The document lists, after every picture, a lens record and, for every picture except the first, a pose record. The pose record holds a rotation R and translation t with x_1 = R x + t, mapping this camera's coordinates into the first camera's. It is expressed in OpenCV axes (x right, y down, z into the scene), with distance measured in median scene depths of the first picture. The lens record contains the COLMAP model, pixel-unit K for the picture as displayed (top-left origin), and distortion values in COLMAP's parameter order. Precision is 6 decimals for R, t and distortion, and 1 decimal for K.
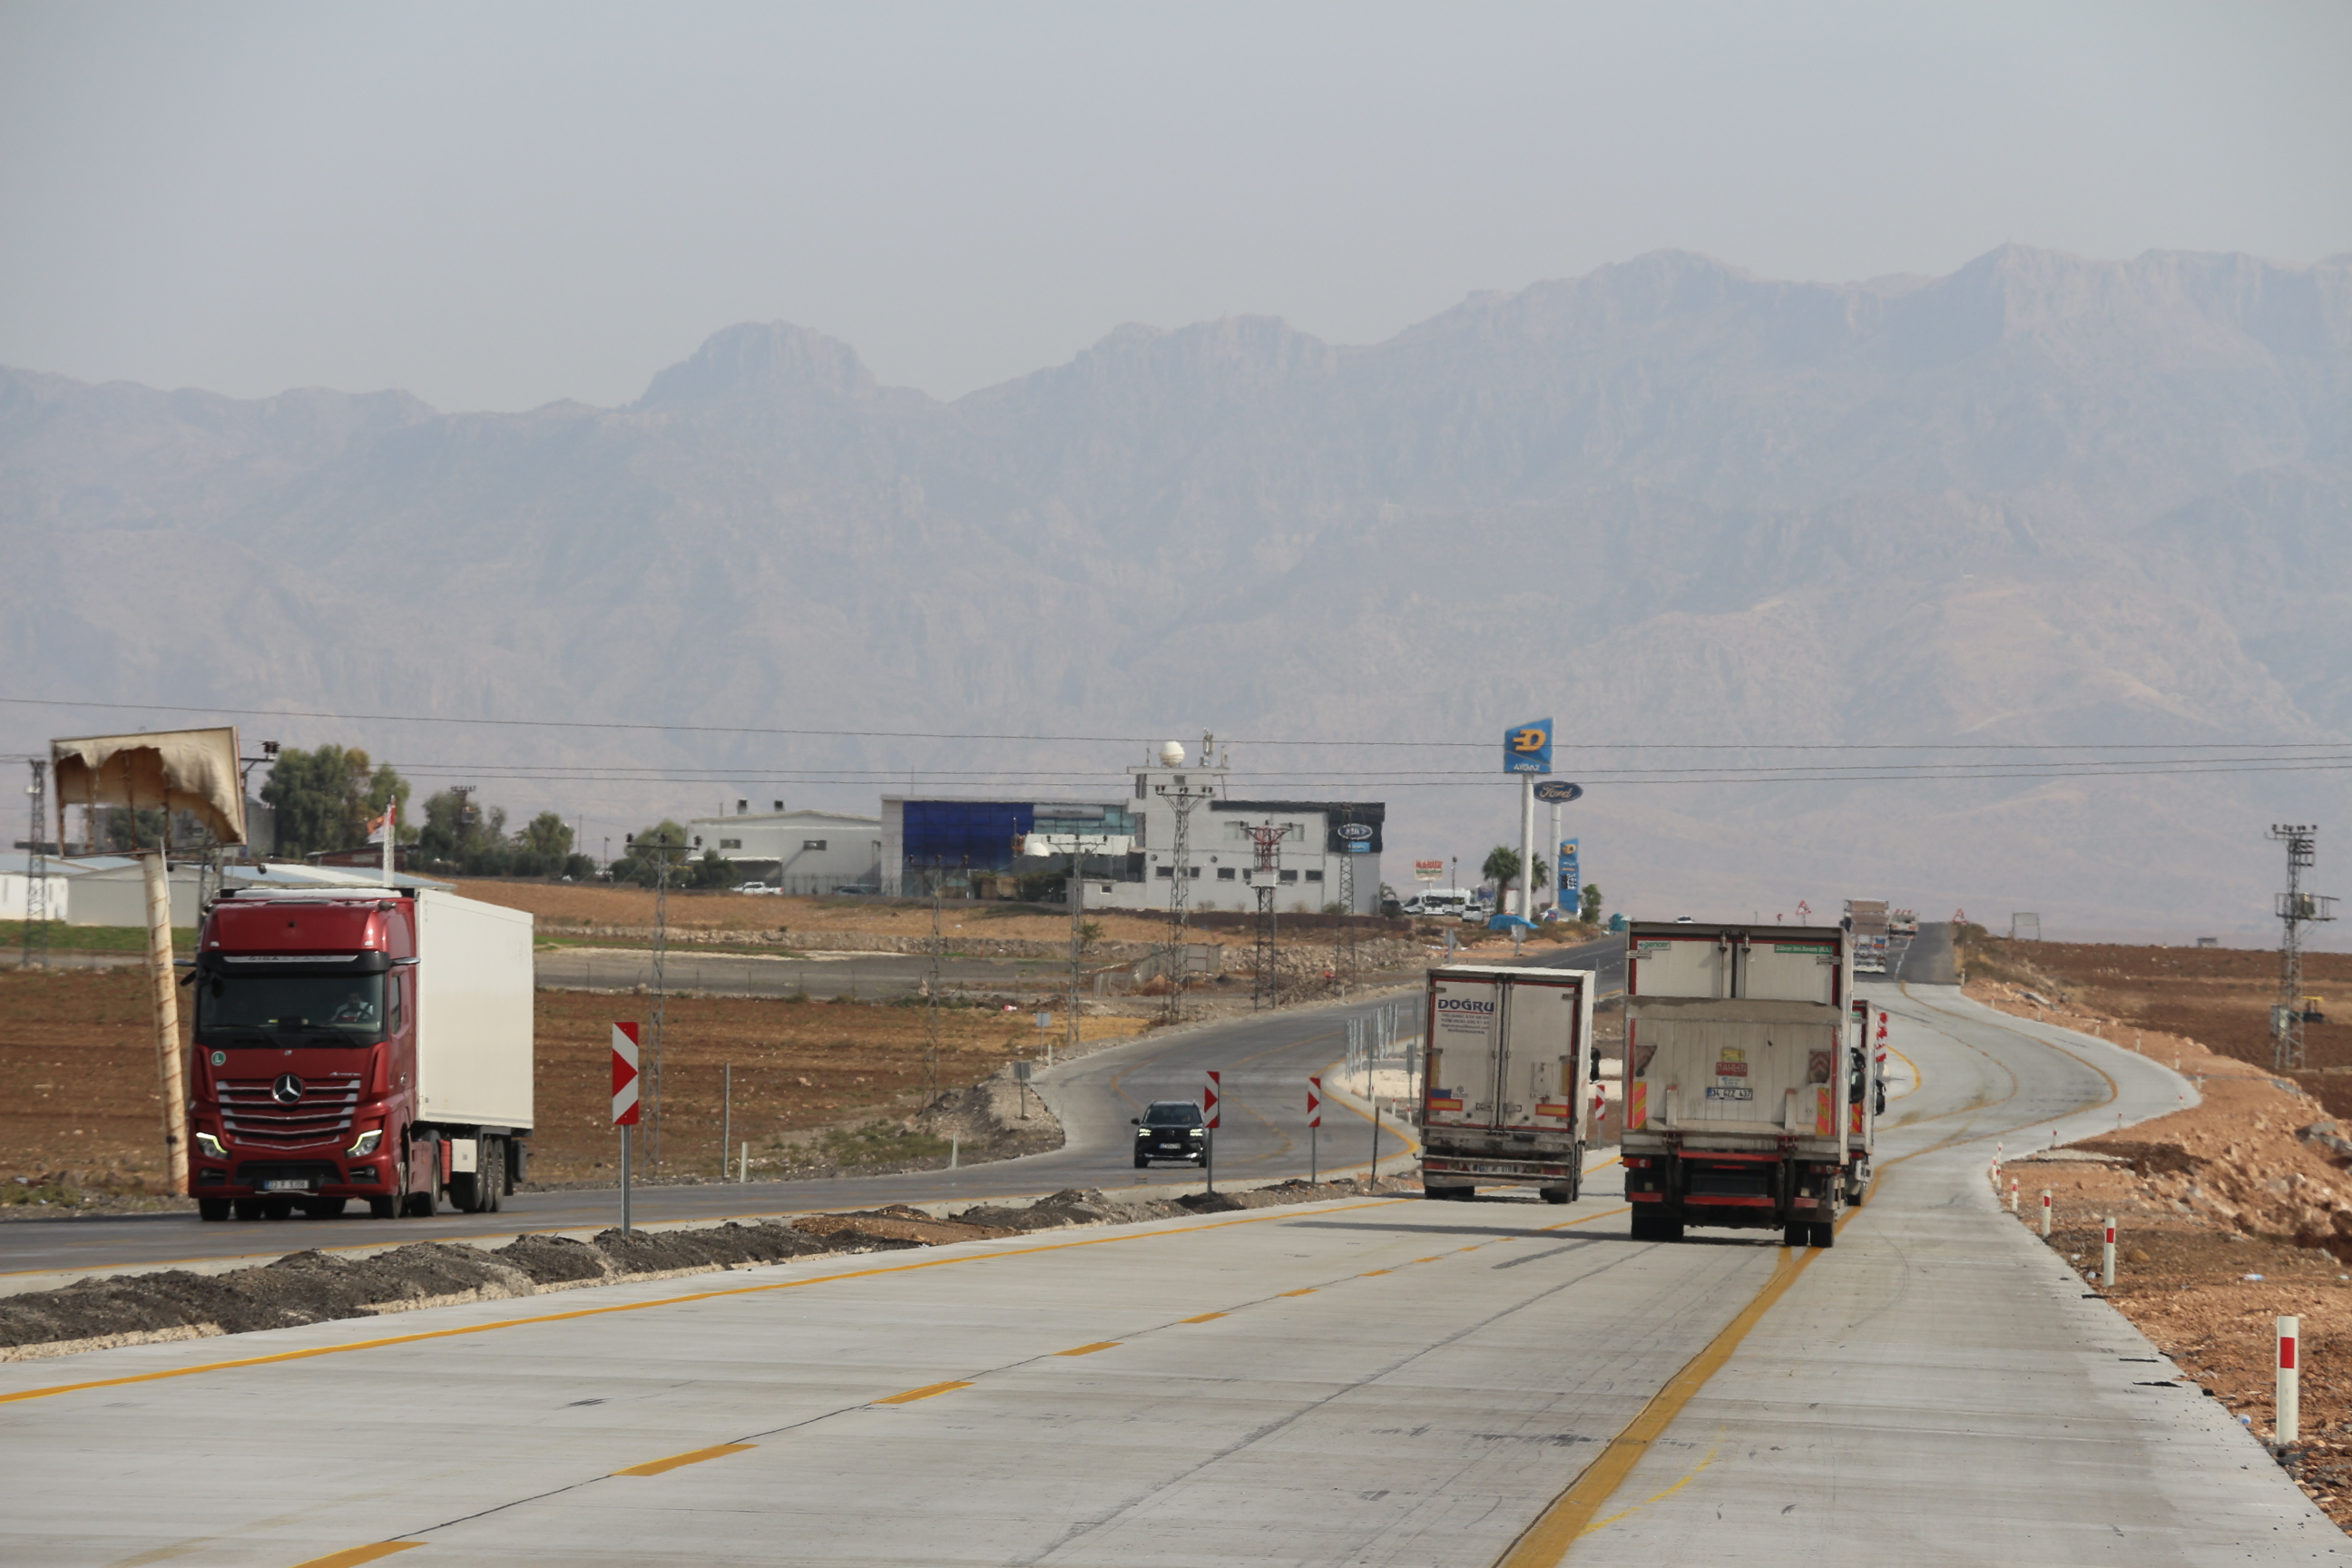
lens RADIAL K [[8788.6, 0, 1176.3], [0, 8788.6, 783.5], [0, 0, 1]] dist [0.387835, 0.000000]
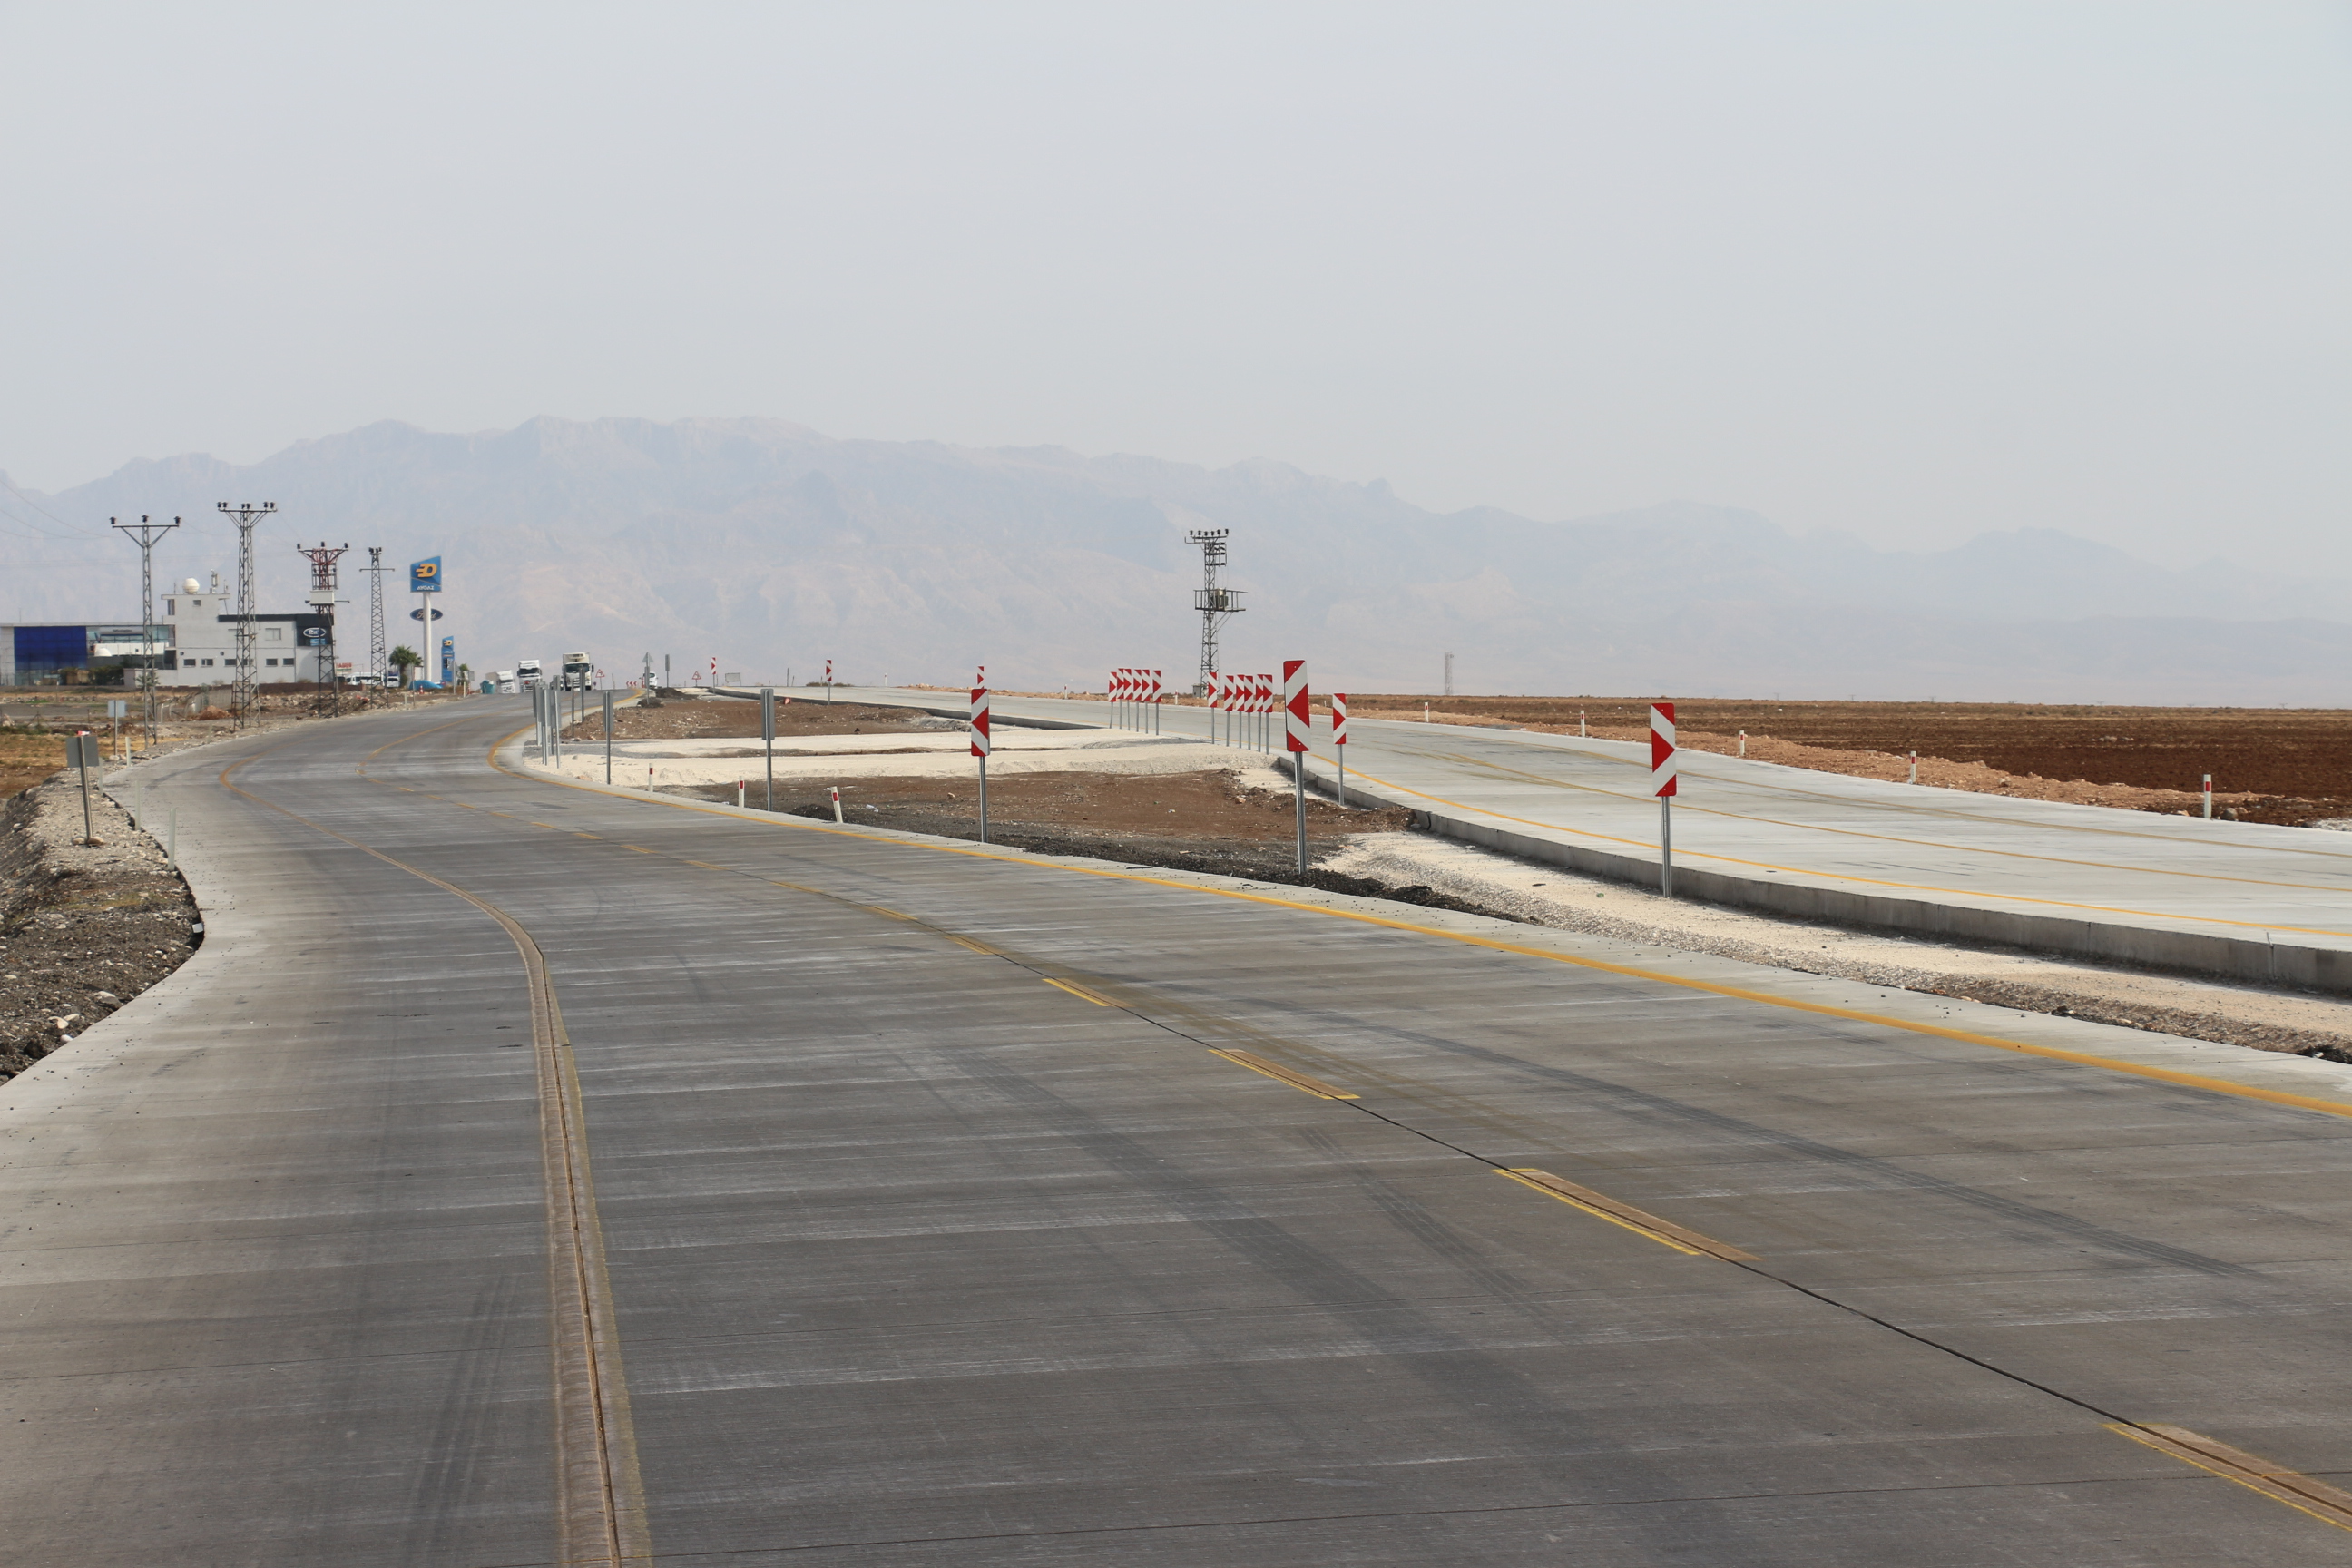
lens RADIAL K [[3826.1, 0, 1174.6], [0, 3826.1, 792.1], [0, 0, 1]] dist [0.010468, 0.000000]
pose [[0.966631, -0.042187, 0.252676, -0.004965], [0.032916, 0.998625, 0.040810, 0.011042], [-0.254050, -0.031132, 0.966690, 0.302578]]
